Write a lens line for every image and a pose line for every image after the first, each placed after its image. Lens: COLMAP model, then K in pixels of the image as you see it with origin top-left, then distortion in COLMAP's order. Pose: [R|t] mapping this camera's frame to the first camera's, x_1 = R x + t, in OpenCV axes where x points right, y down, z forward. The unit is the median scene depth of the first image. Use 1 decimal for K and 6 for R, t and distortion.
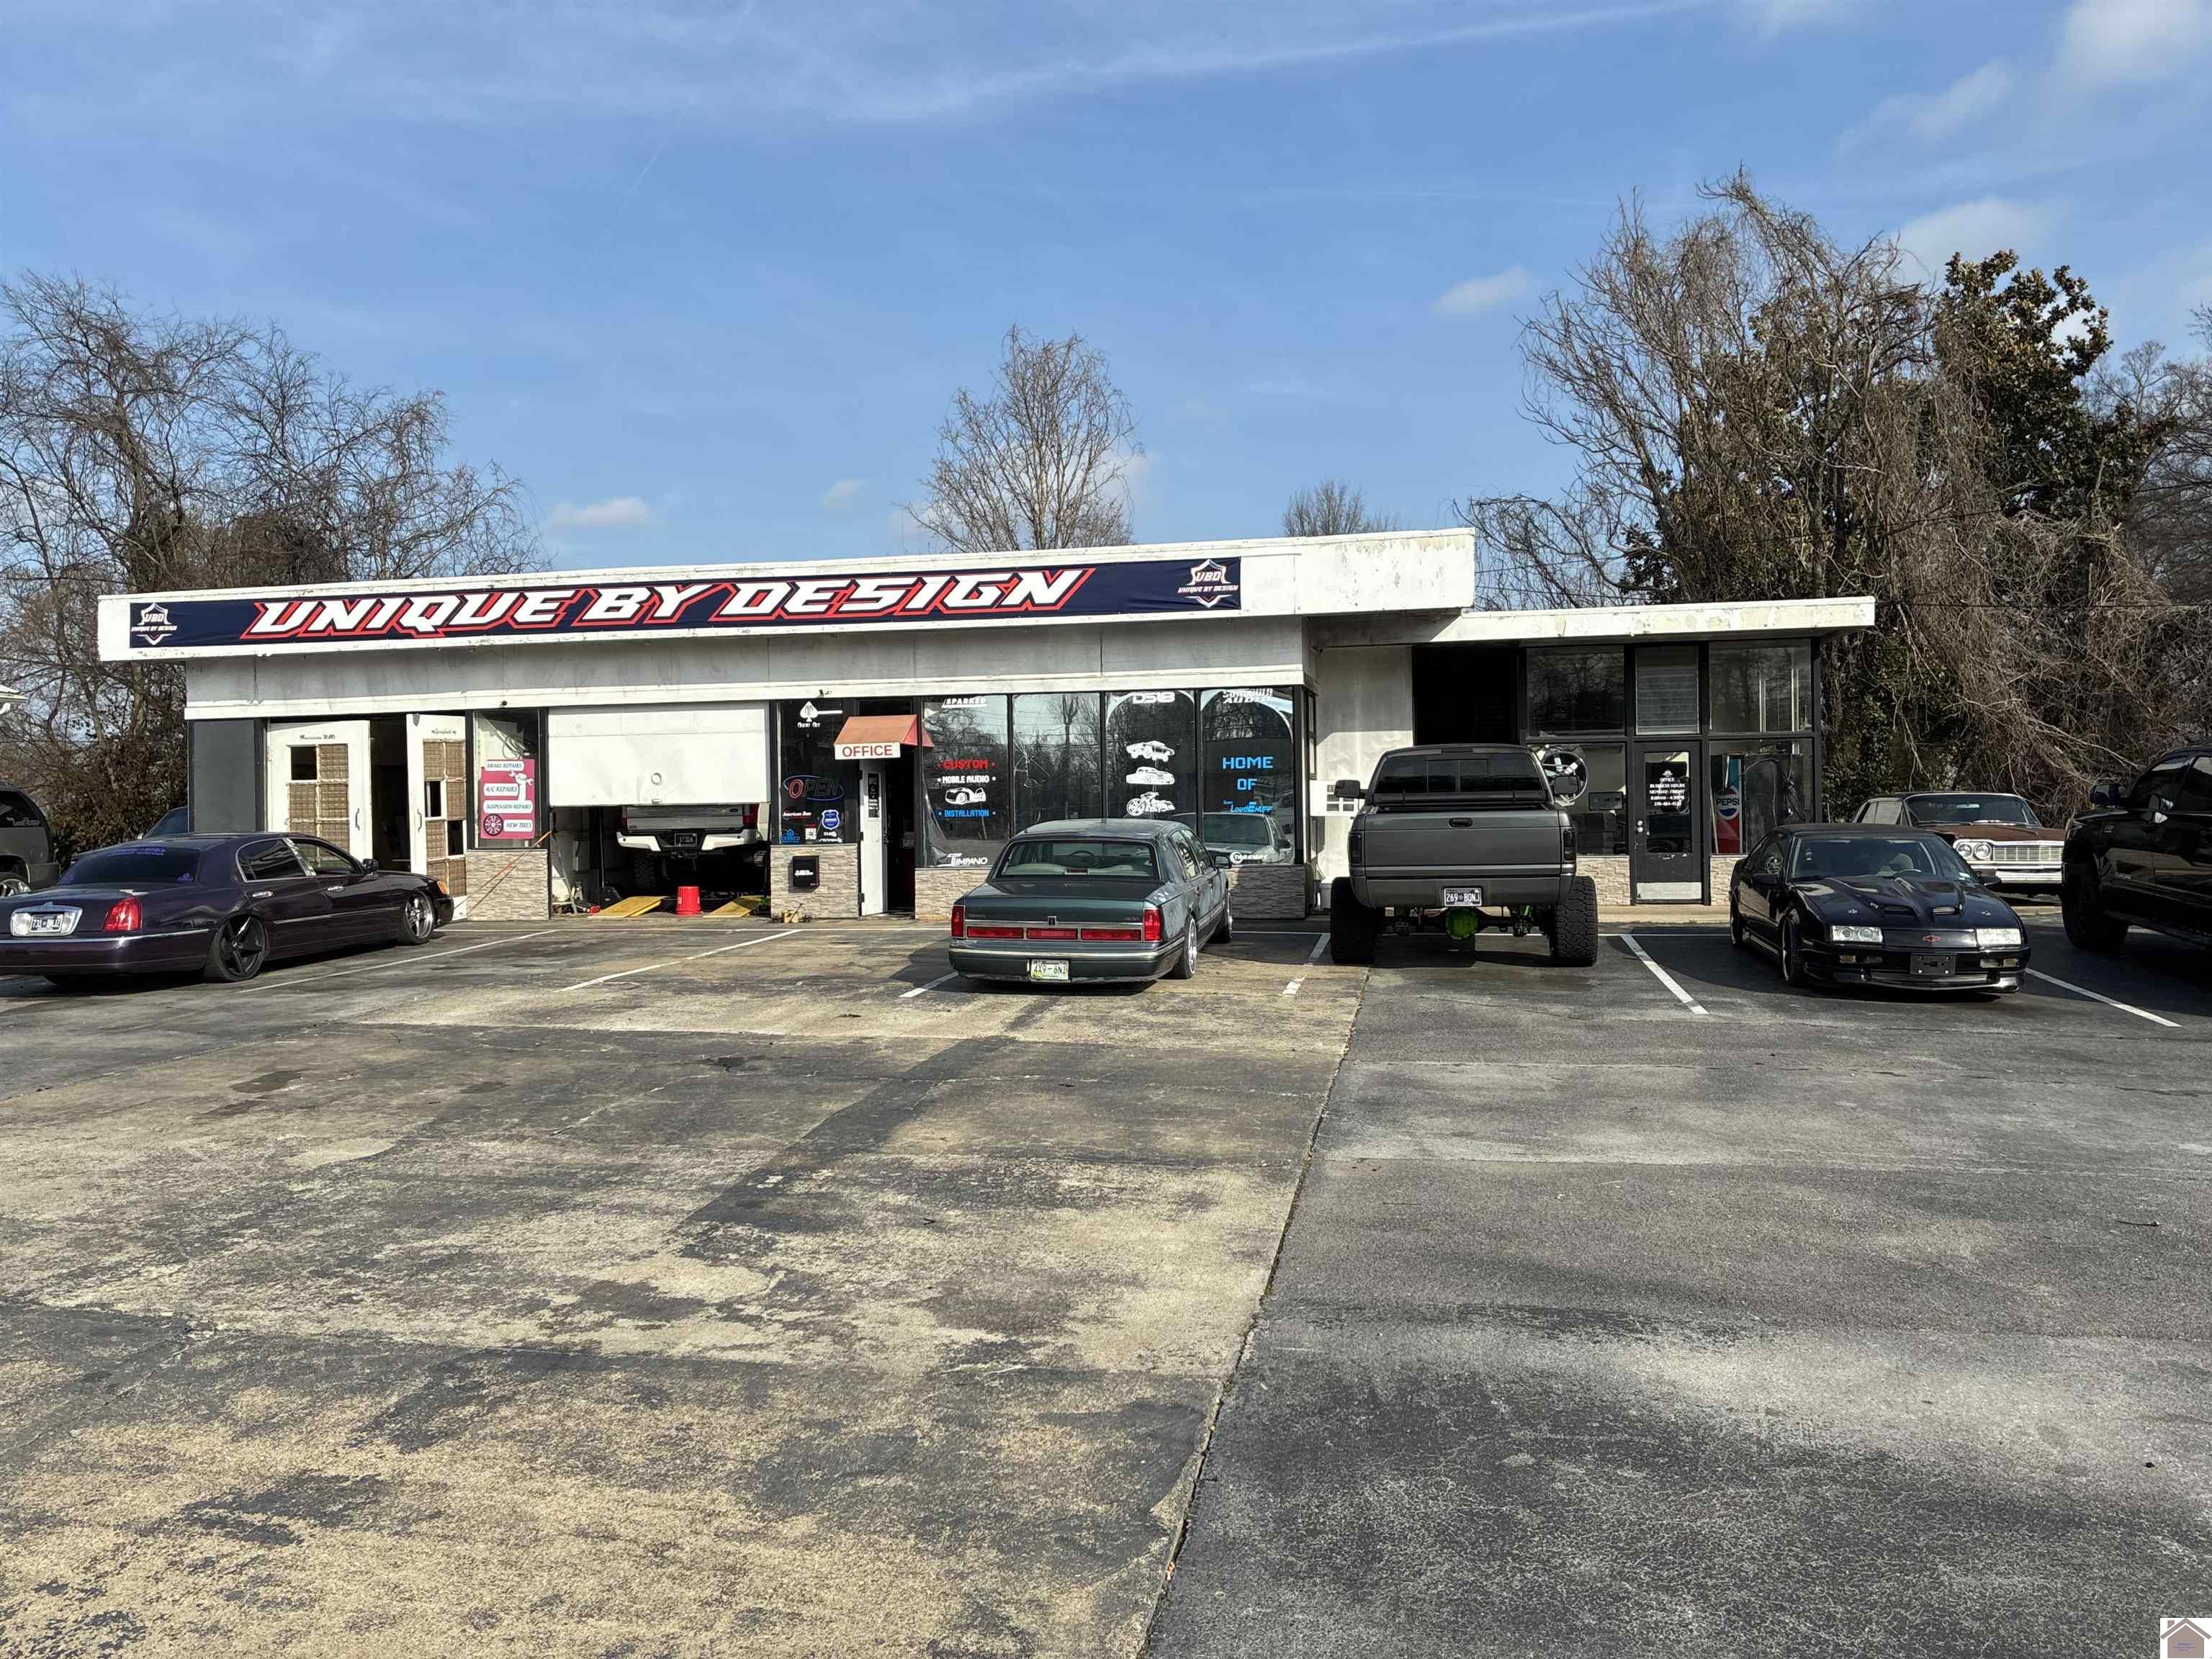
lens RADIAL K [[1737.2, 0, 1112.3], [0, 1737.2, 815.5], [0, 0, 1]] dist [0.000570, 0.001885]
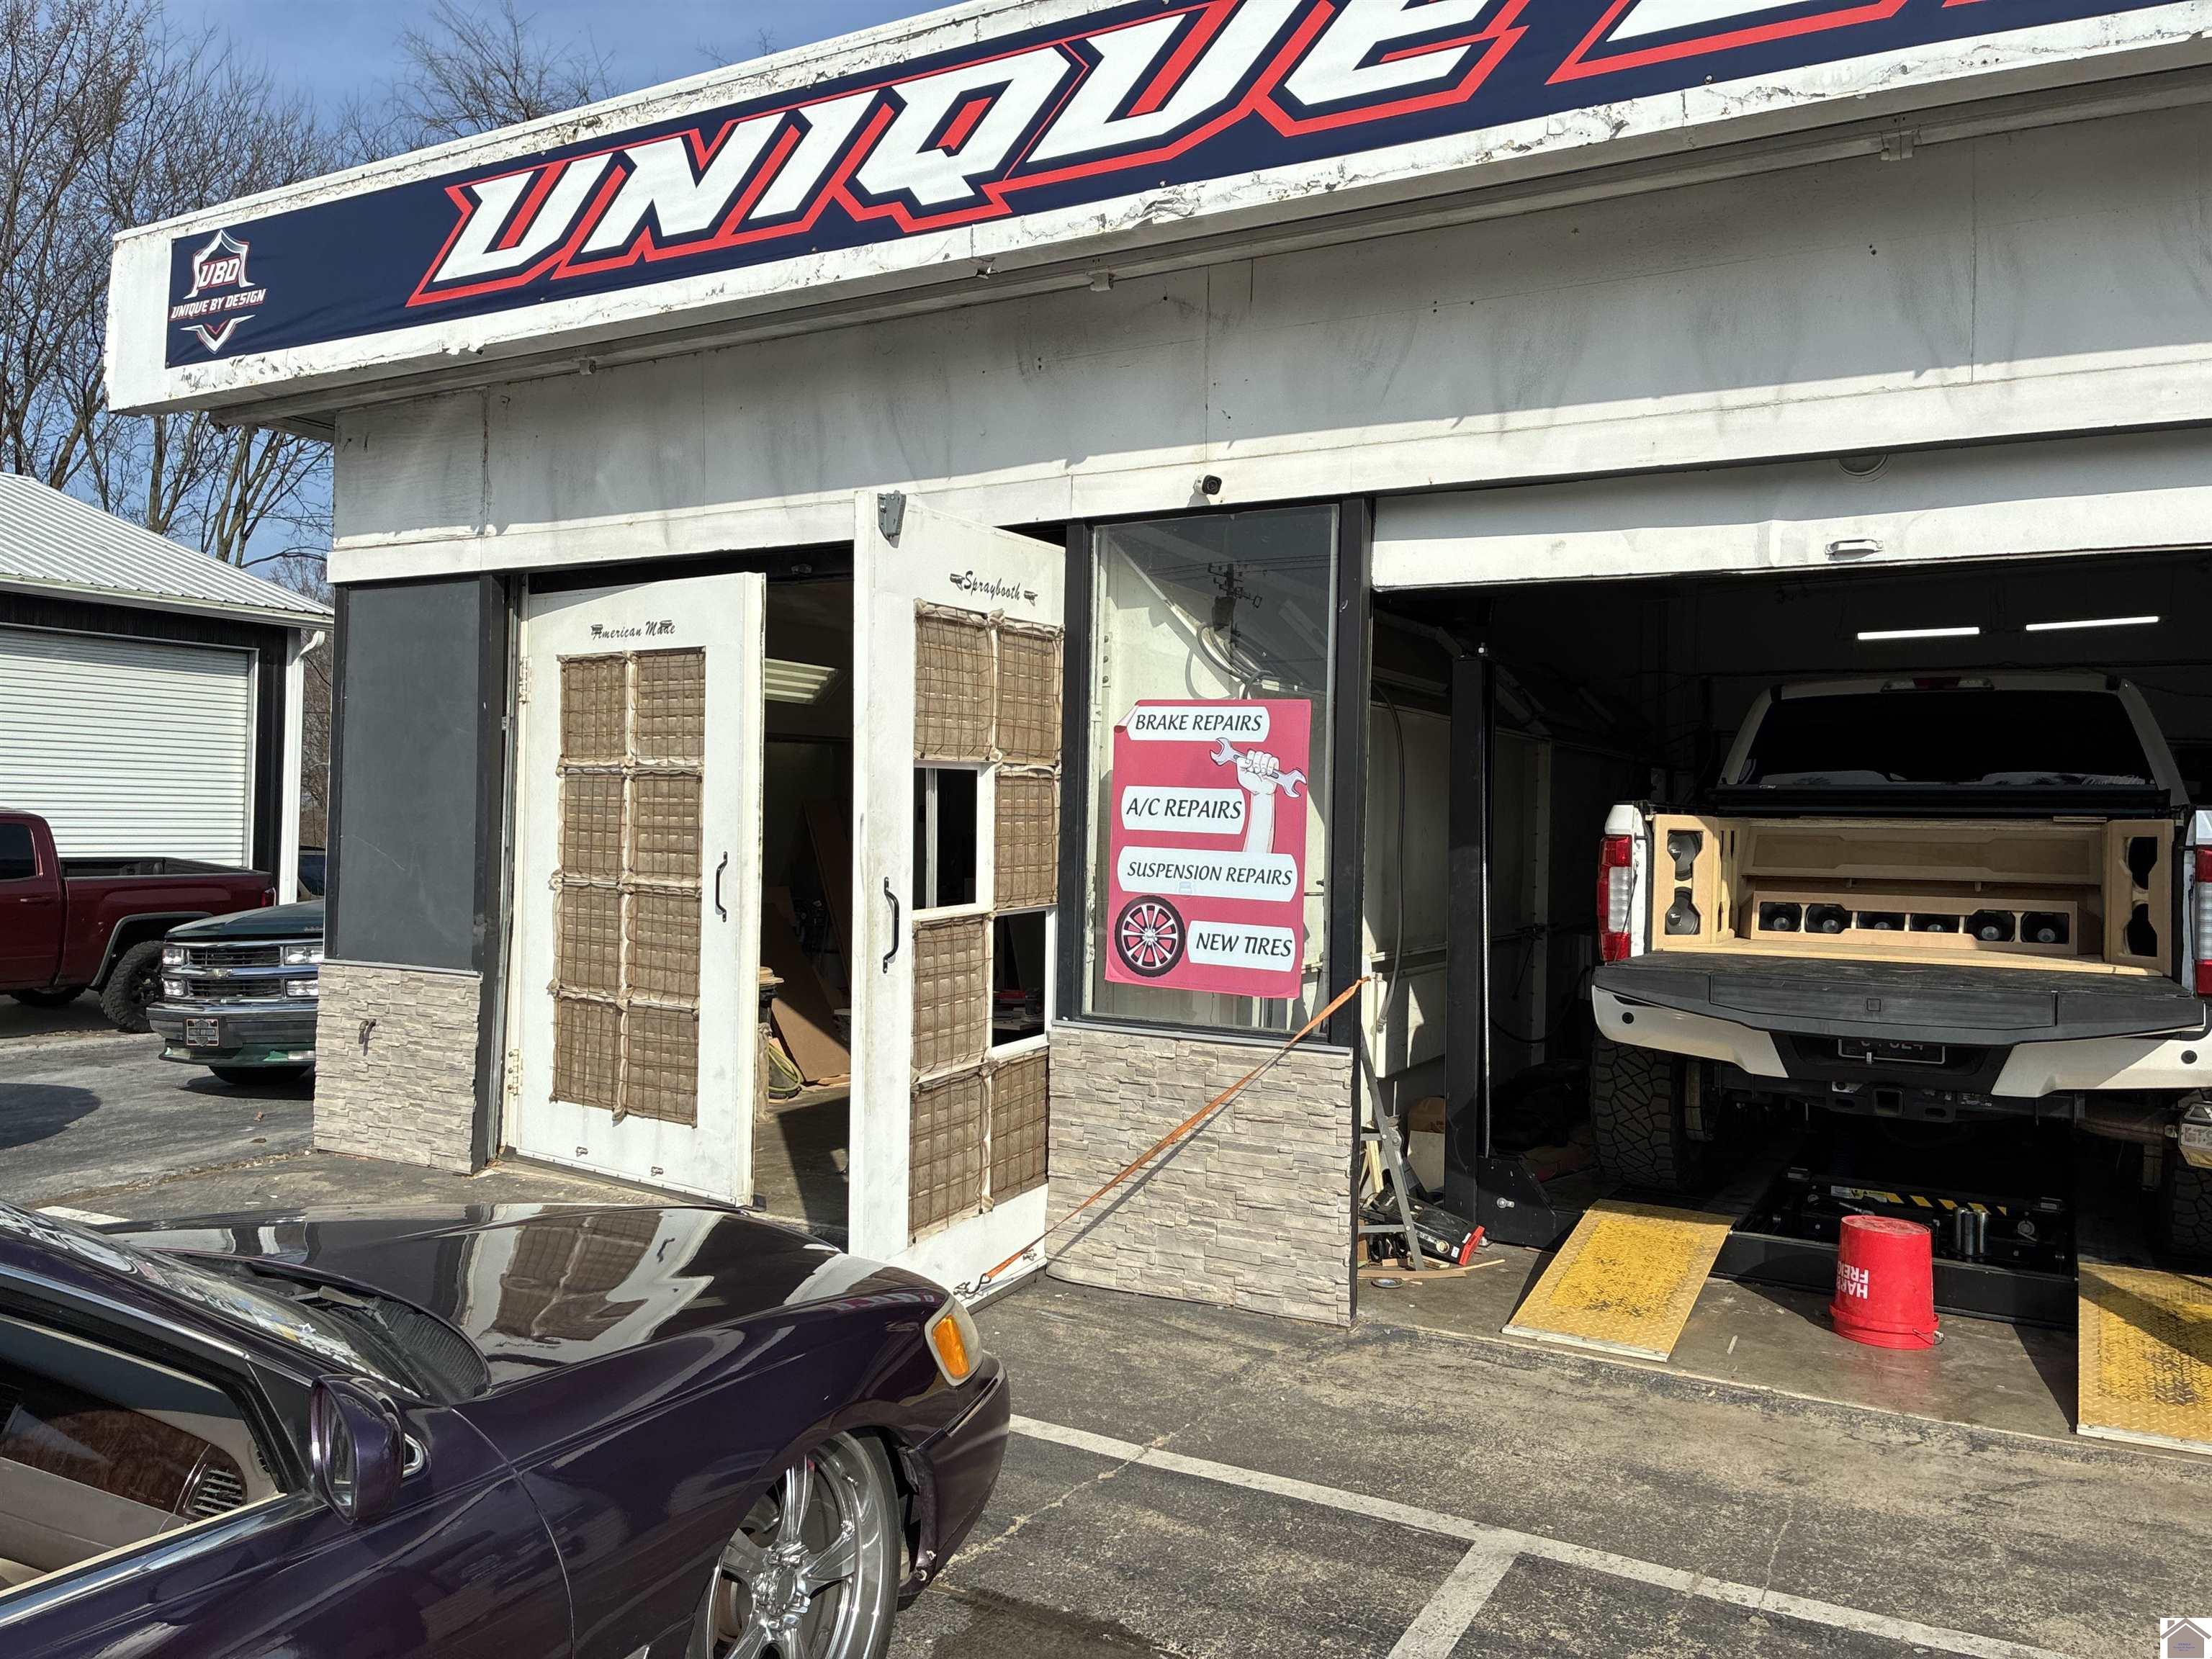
lens RADIAL K [[1737.2, 0, 1112.3], [0, 1737.2, 815.5], [0, 0, 1]] dist [0.000570, 0.001885]
pose [[0.952846, 0.035233, -0.301402, -0.280432], [-0.036386, 0.999336, 0.001789, -0.014123], [0.301265, 0.009262, 0.953496, 0.737541]]
